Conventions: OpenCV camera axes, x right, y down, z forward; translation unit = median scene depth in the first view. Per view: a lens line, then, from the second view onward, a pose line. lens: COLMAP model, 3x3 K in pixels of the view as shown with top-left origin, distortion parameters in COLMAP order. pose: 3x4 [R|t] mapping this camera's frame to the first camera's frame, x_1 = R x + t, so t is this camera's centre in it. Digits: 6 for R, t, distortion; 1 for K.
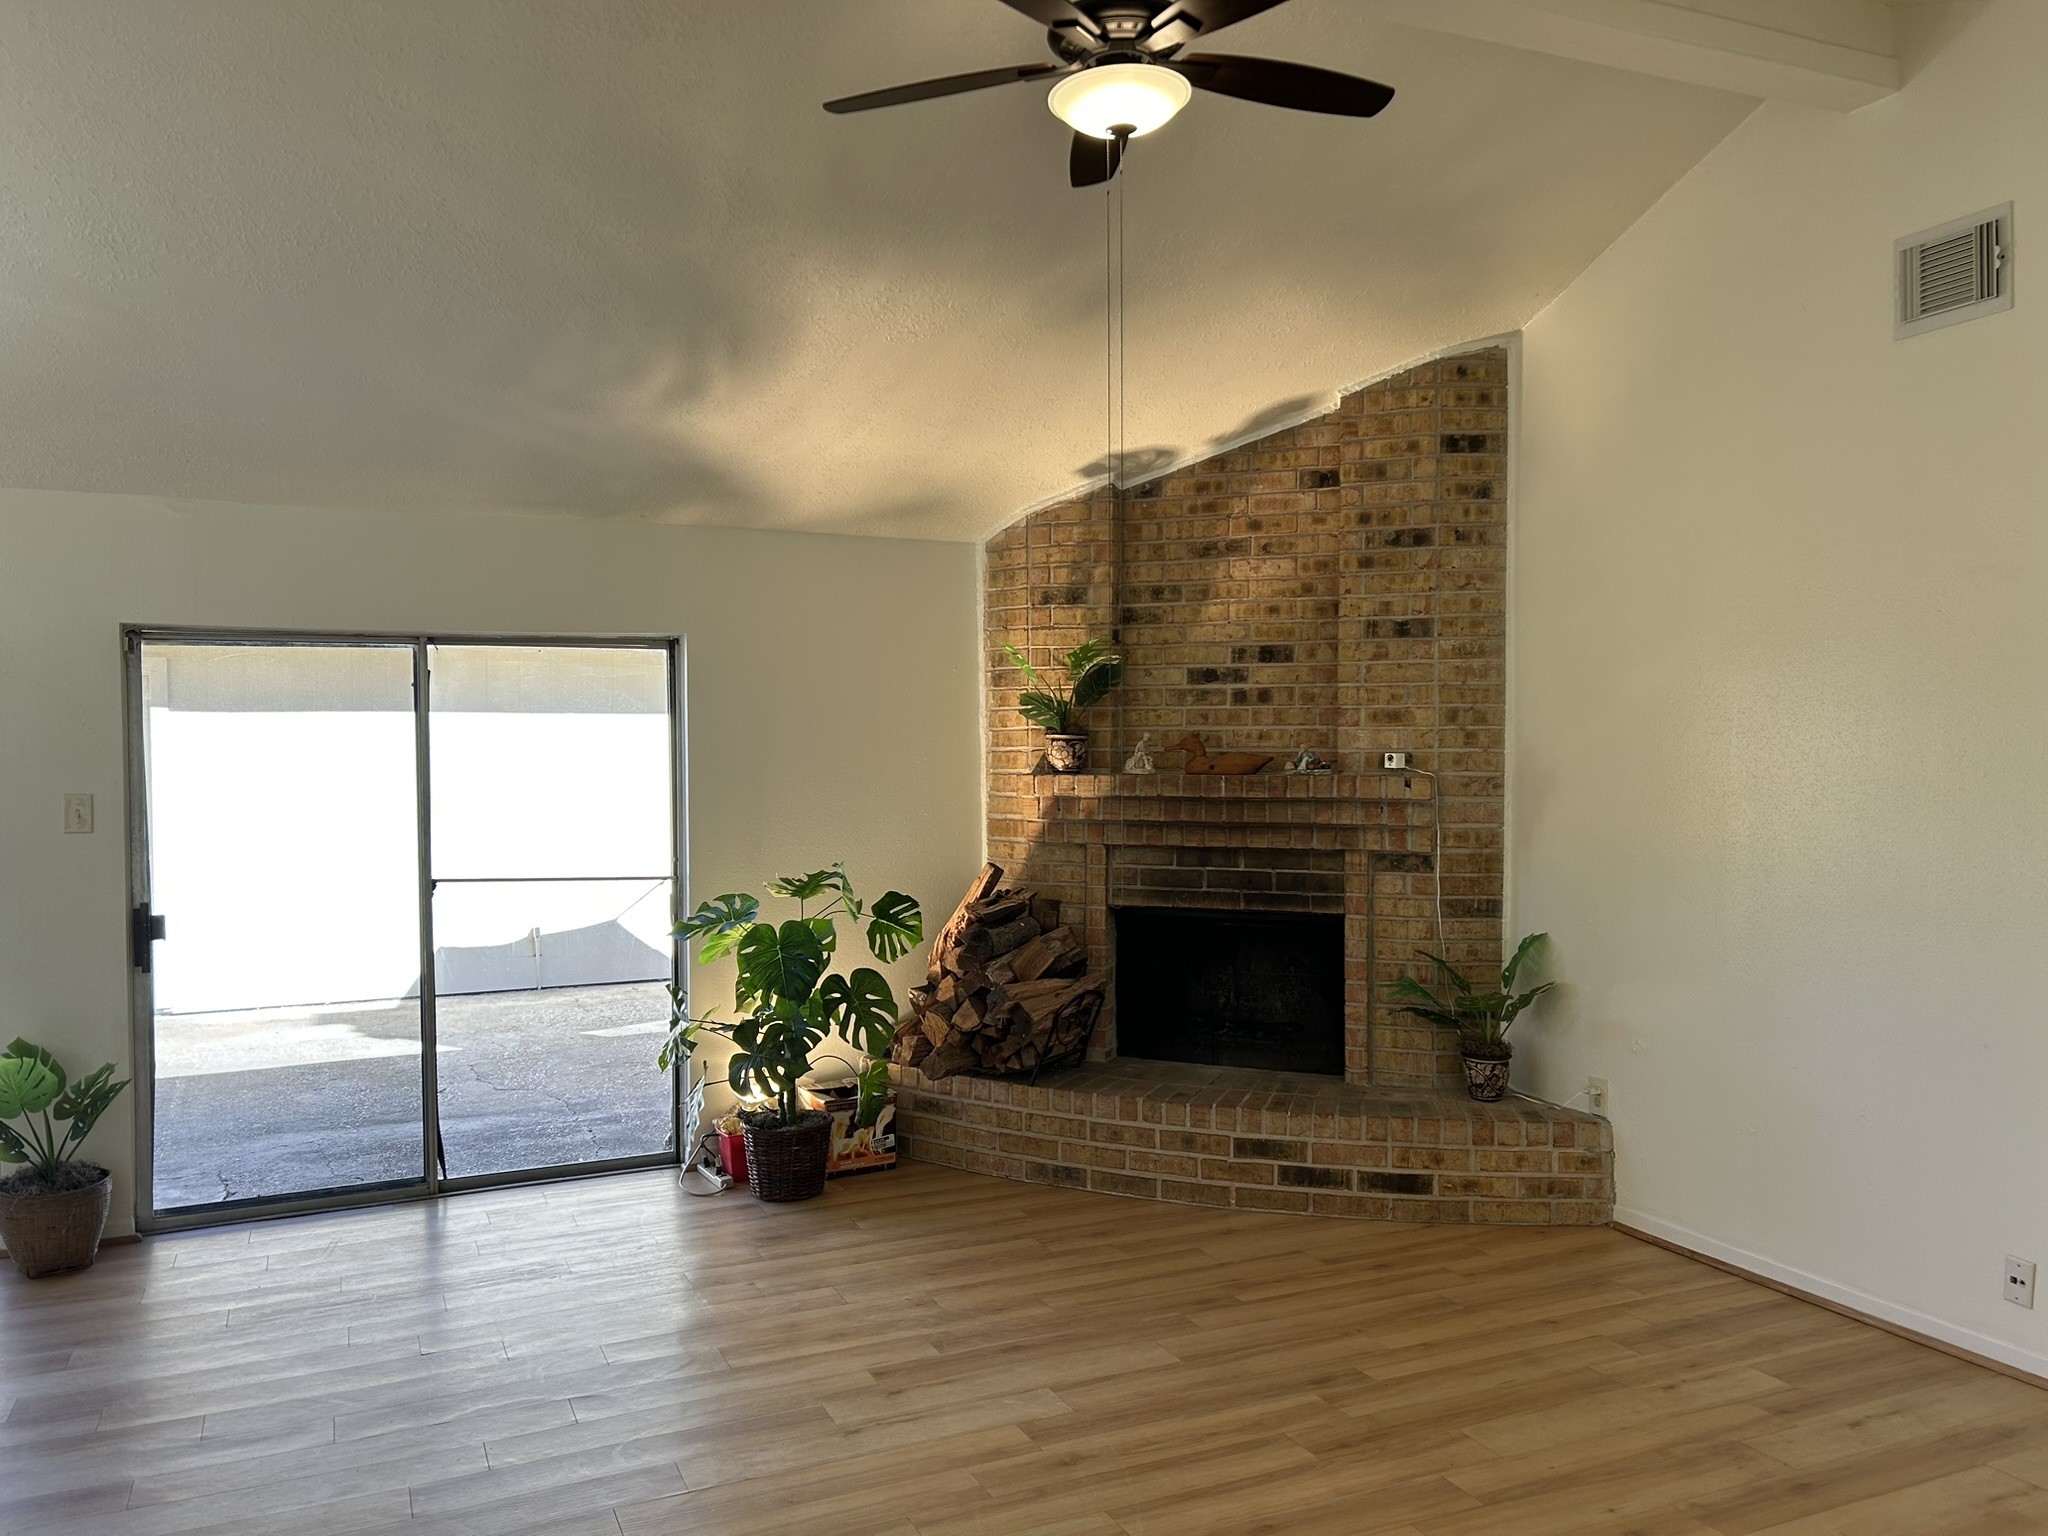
lens RADIAL K [[1527.7, 0, 1013.3], [0, 1527.7, 780.6], [0, 0, 1]] dist [0.061902, -0.068658]
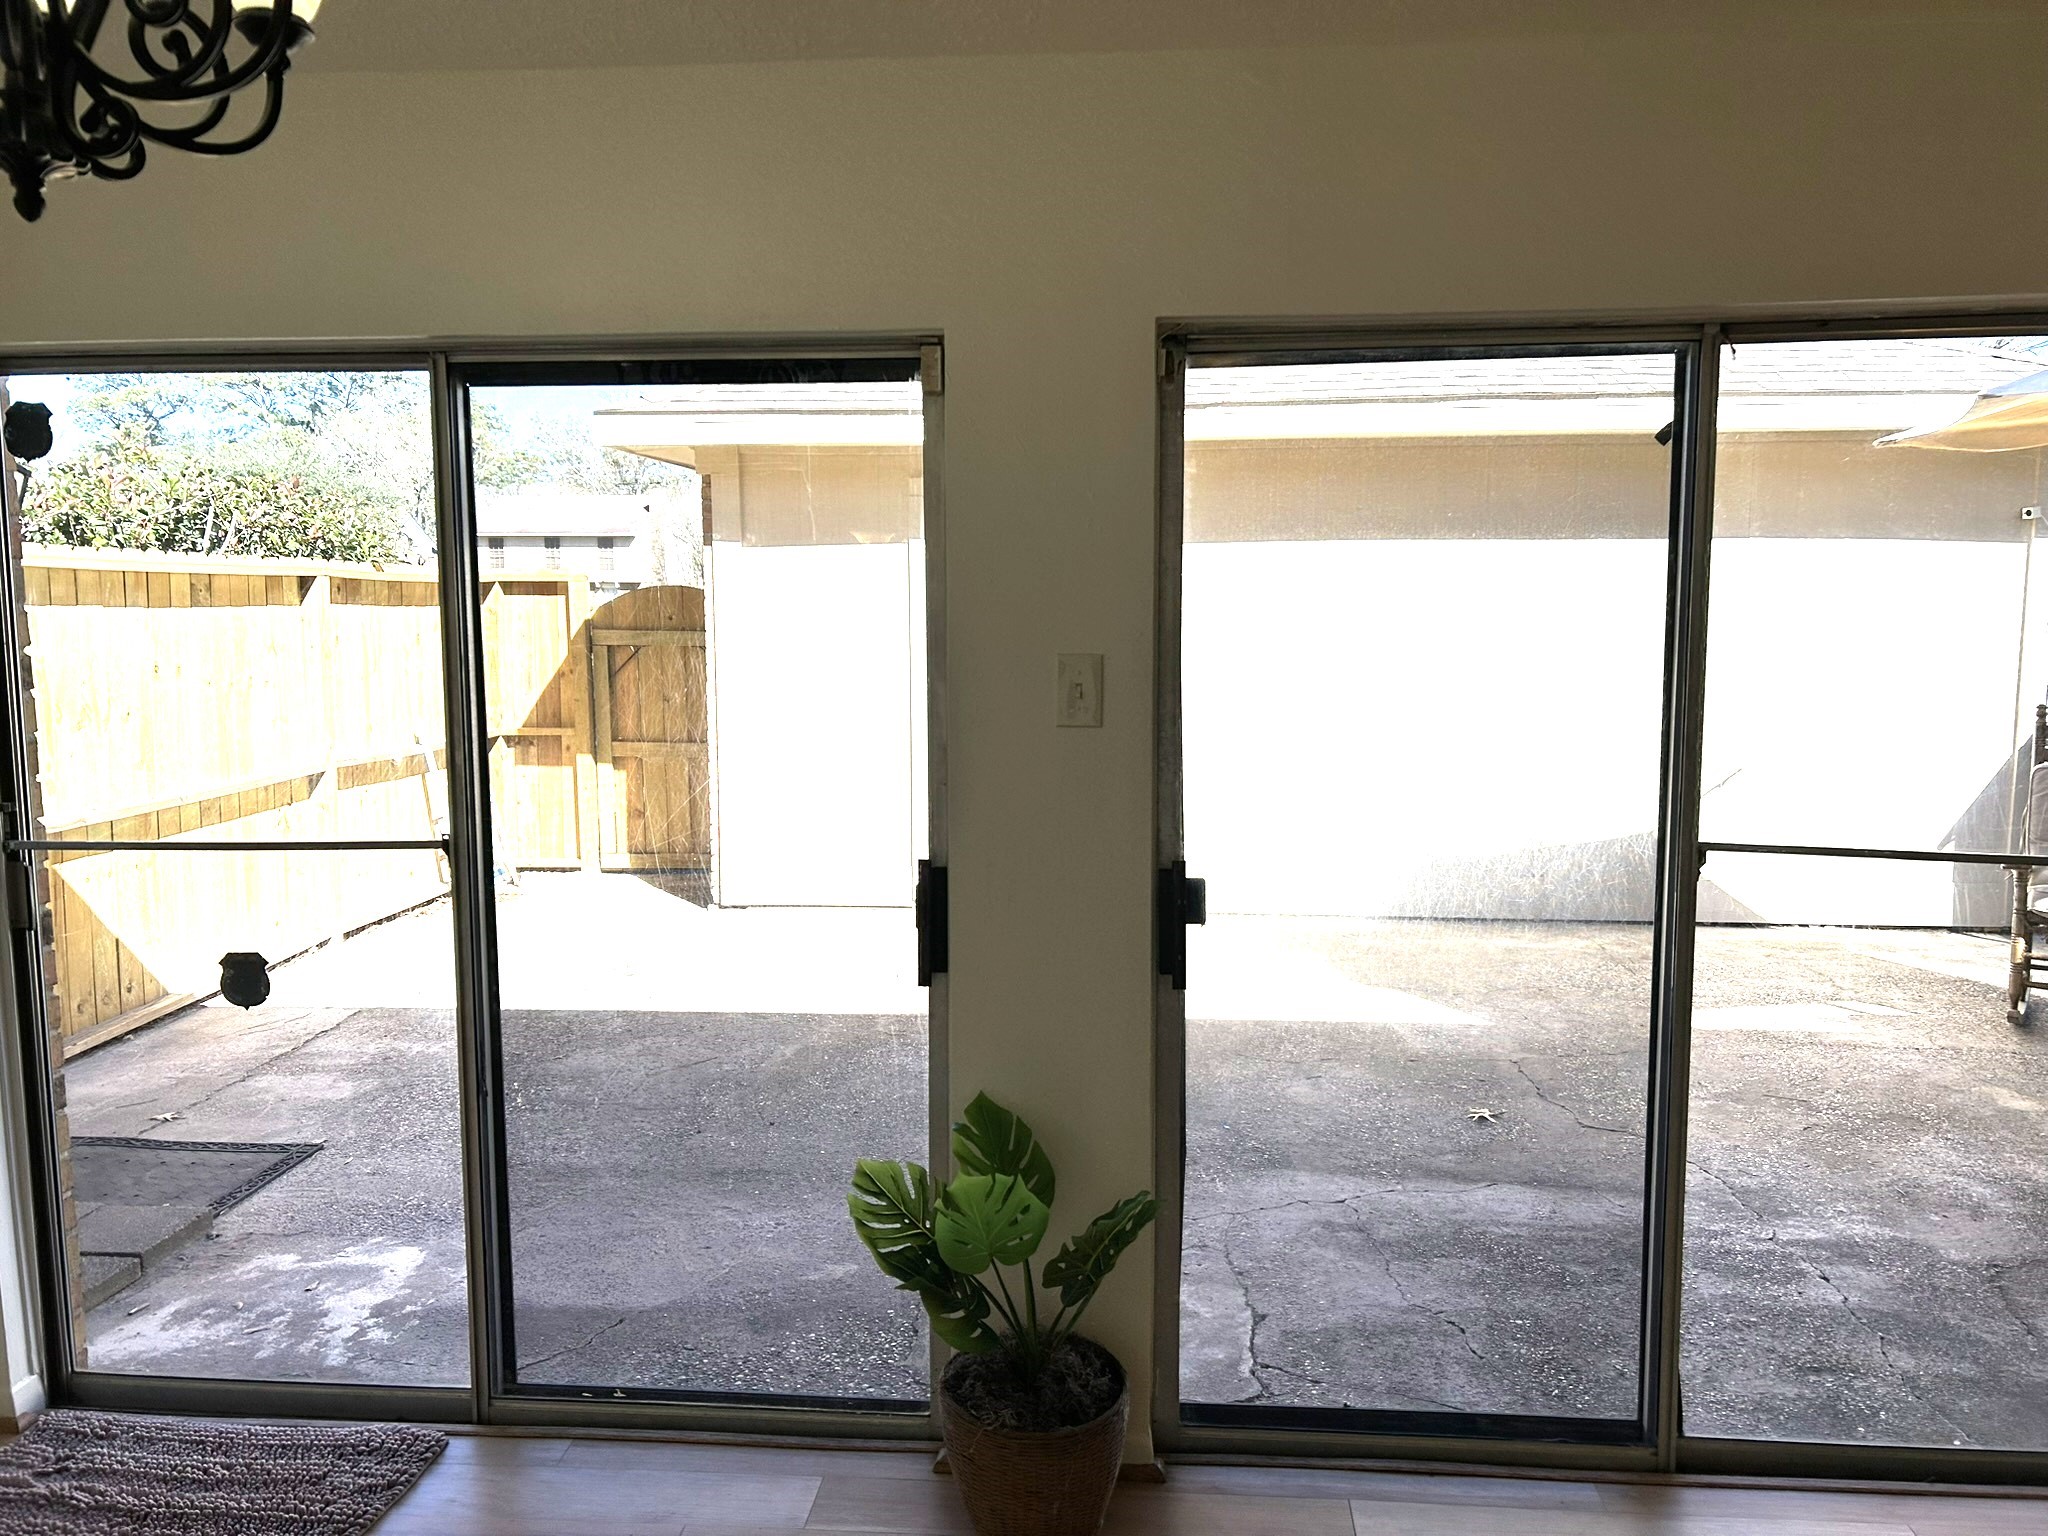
lens RADIAL K [[1527.7, 0, 1028.3], [0, 1527.7, 784.0], [0, 0, 1]] dist [0.061902, -0.068658]
pose [[0.873715, 0.063827, -0.482232, -0.328983], [-0.016355, 0.994648, 0.102017, 0.000326], [0.486163, -0.081247, 0.870083, 0.481139]]
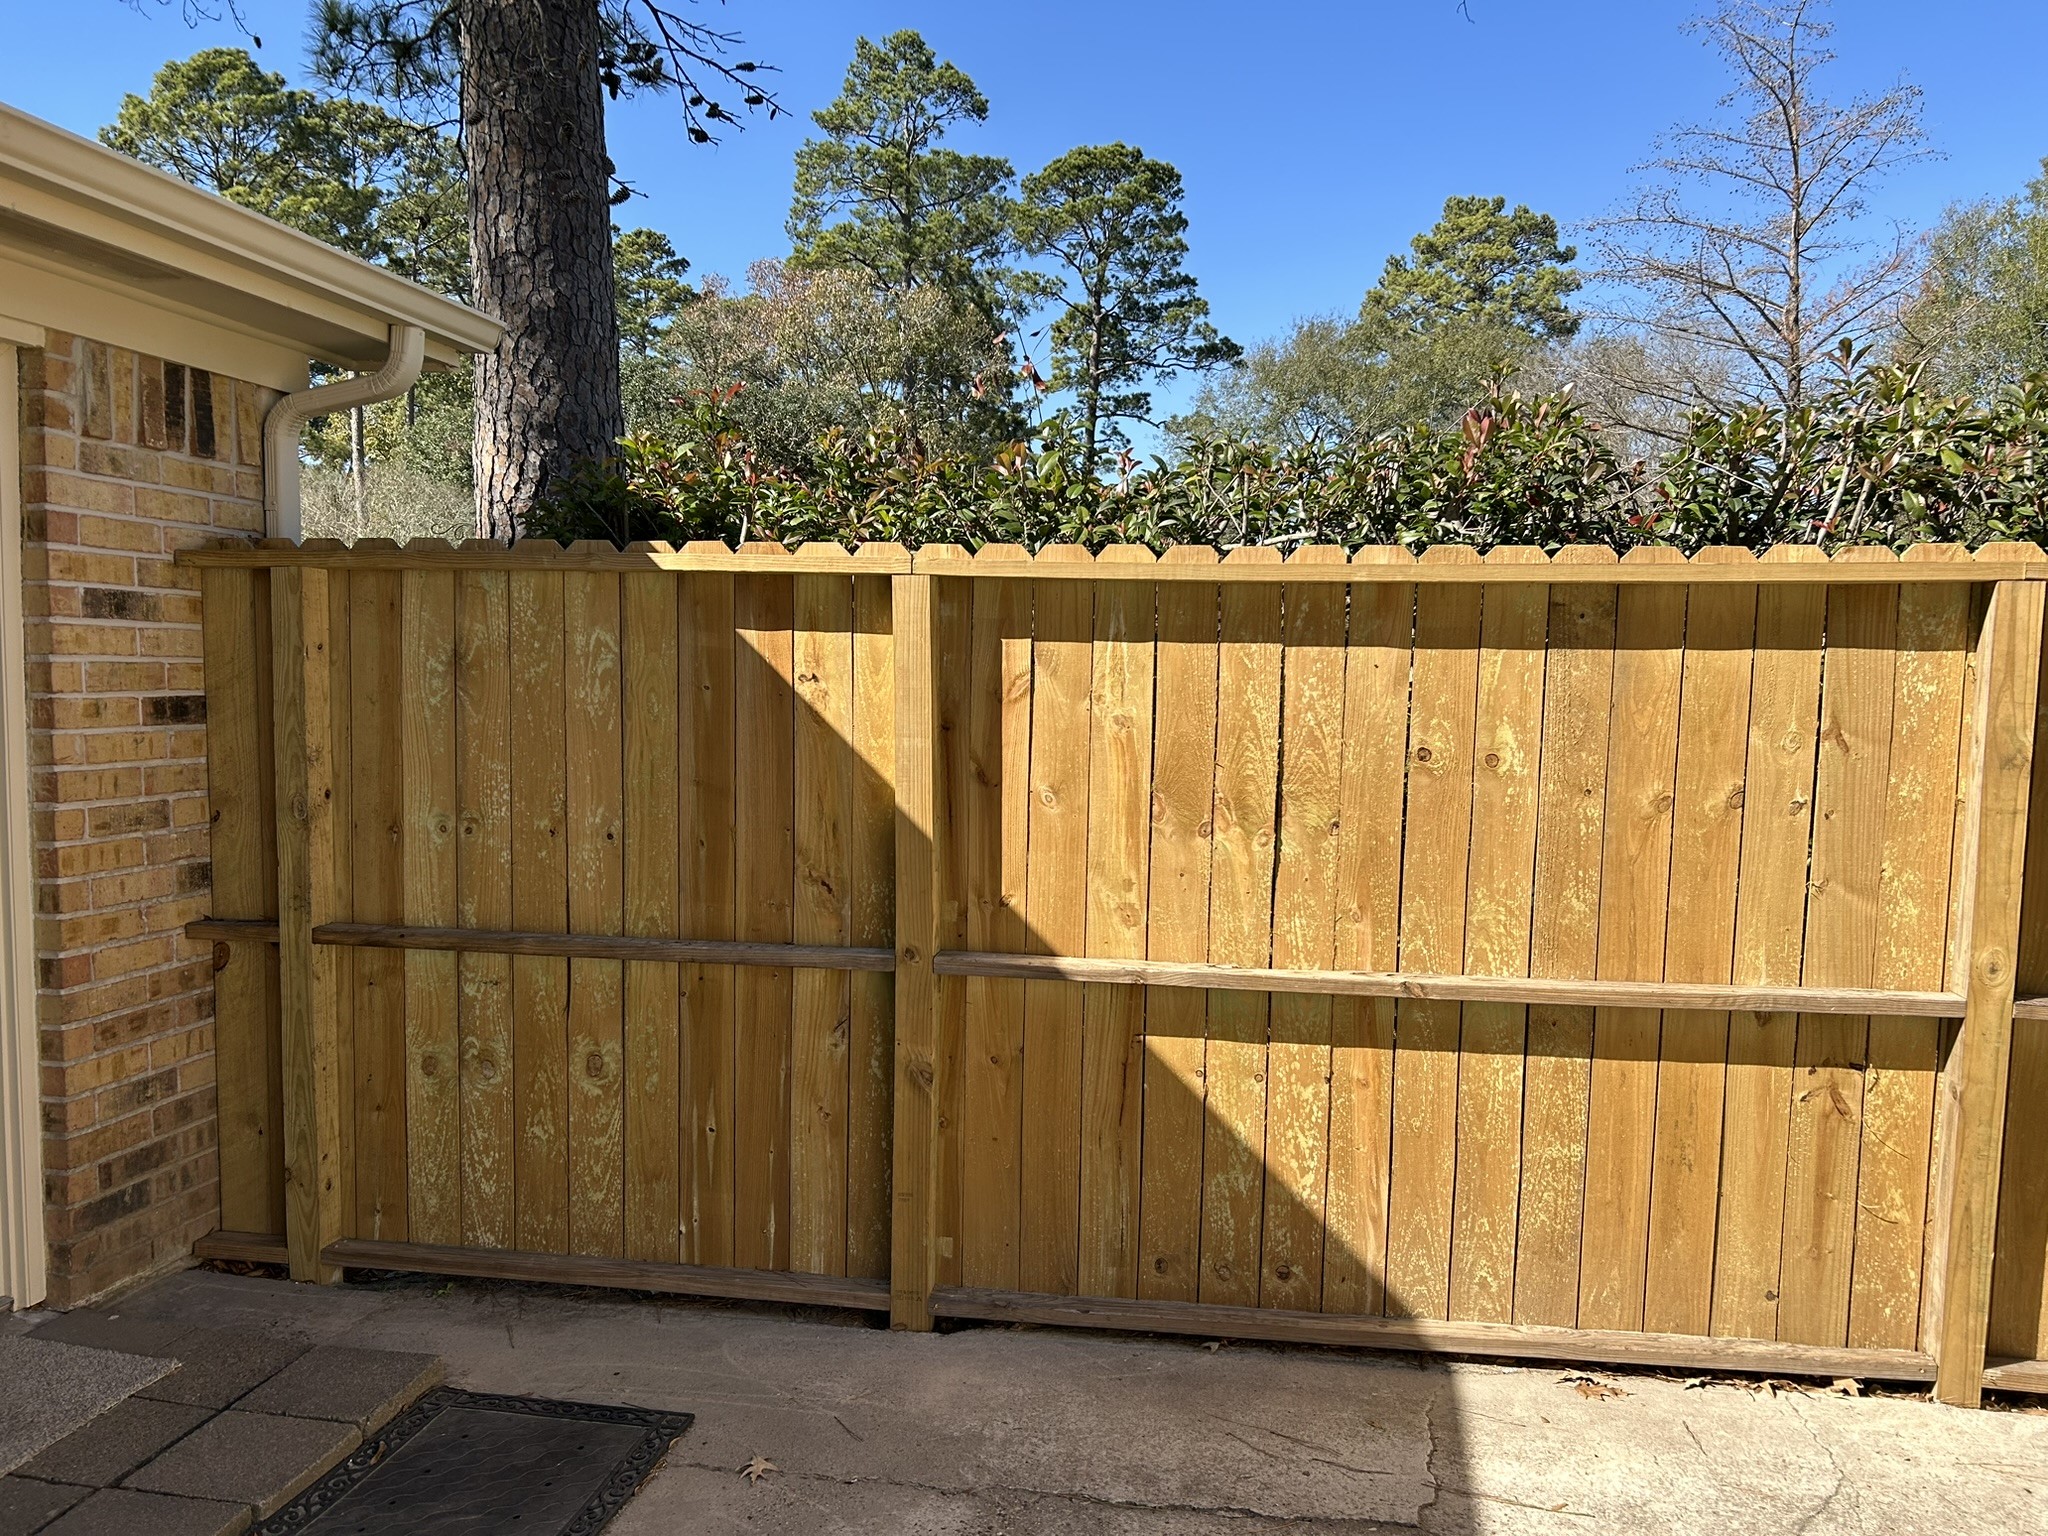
lens RADIAL K [[1527.7, 0, 1025.6], [0, 1527.7, 783.3], [0, 0, 1]] dist [0.061902, -0.068658]
pose [[-0.577378, 0.057445, -0.814453, -0.813797], [-0.026253, 0.995700, 0.088840, 0.002084], [0.816055, 0.072676, -0.573387, 1.379099]]
